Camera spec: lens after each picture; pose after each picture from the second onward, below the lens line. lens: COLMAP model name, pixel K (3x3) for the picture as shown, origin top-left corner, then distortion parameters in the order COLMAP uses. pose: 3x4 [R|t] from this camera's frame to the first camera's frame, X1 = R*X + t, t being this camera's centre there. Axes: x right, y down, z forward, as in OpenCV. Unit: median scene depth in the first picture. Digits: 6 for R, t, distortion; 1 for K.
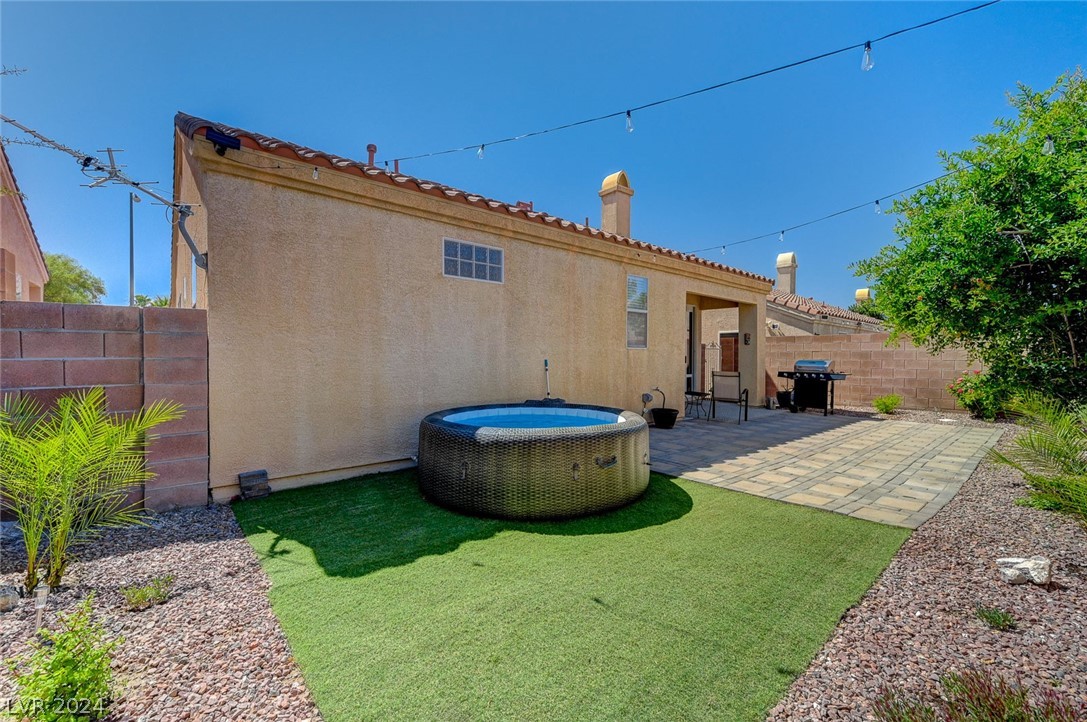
lens RADIAL K [[451.2, 0, 543.5], [0, 451.2, 361.0], [0, 0, 1]] dist [0.002415, 0.000008]
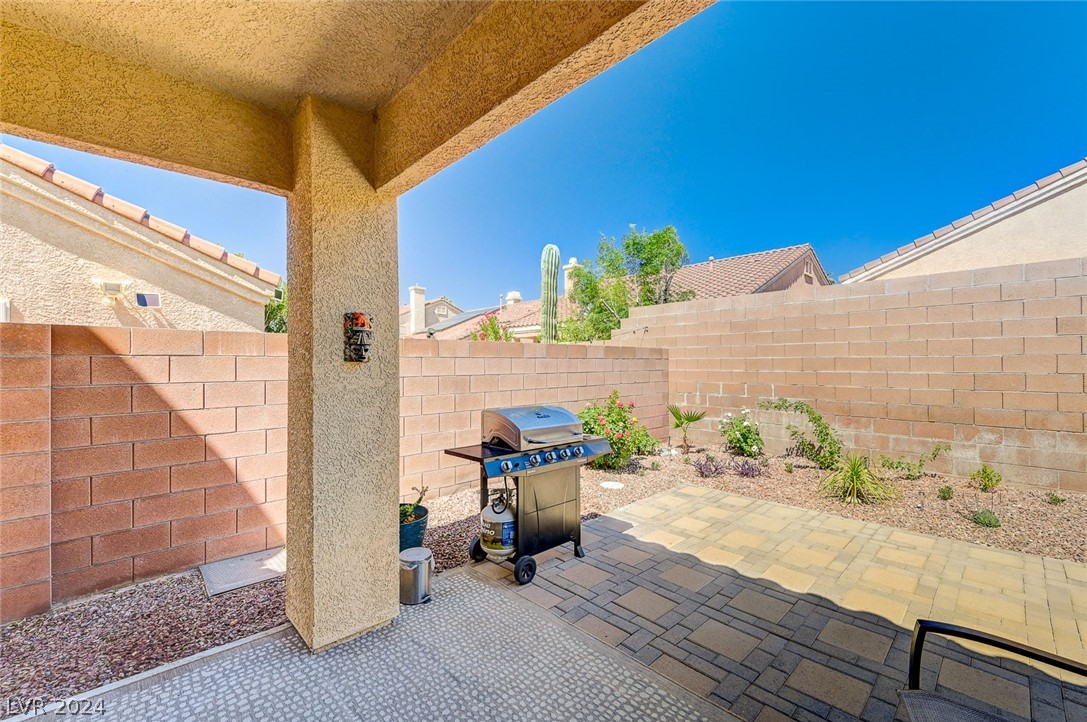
lens RADIAL K [[447.7, 0, 550.2], [0, 447.7, 361.5], [0, 0, 1]] dist [-0.001100, 0.000040]
pose [[-0.051404, 0.001379, 0.998677, 0.231055], [0.013563, 0.999908, -0.000683, -0.036640], [-0.998586, 0.013510, -0.051418, 0.955899]]
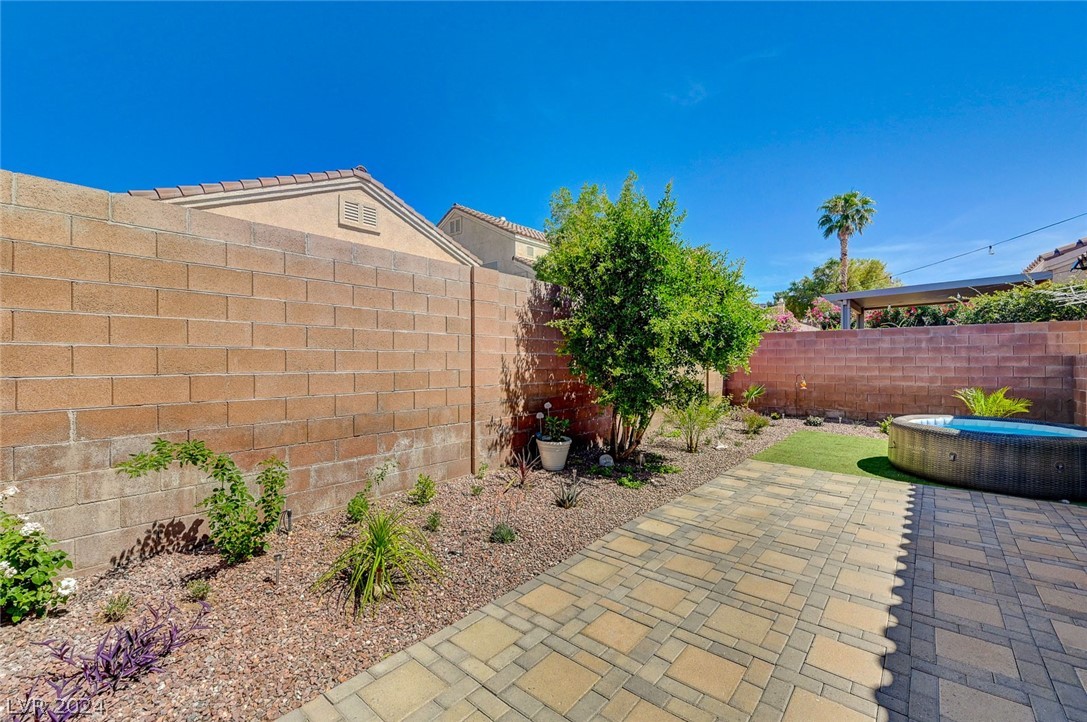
lens RADIAL K [[451.2, 0, 543.5], [0, 451.2, 361.0], [0, 0, 1]] dist [0.002415, 0.000008]
pose [[-0.989528, -0.003383, -0.144301, 0.634920], [-0.004664, 0.999953, 0.008539, -0.031723], [0.144265, 0.009123, -0.989497, 0.906996]]
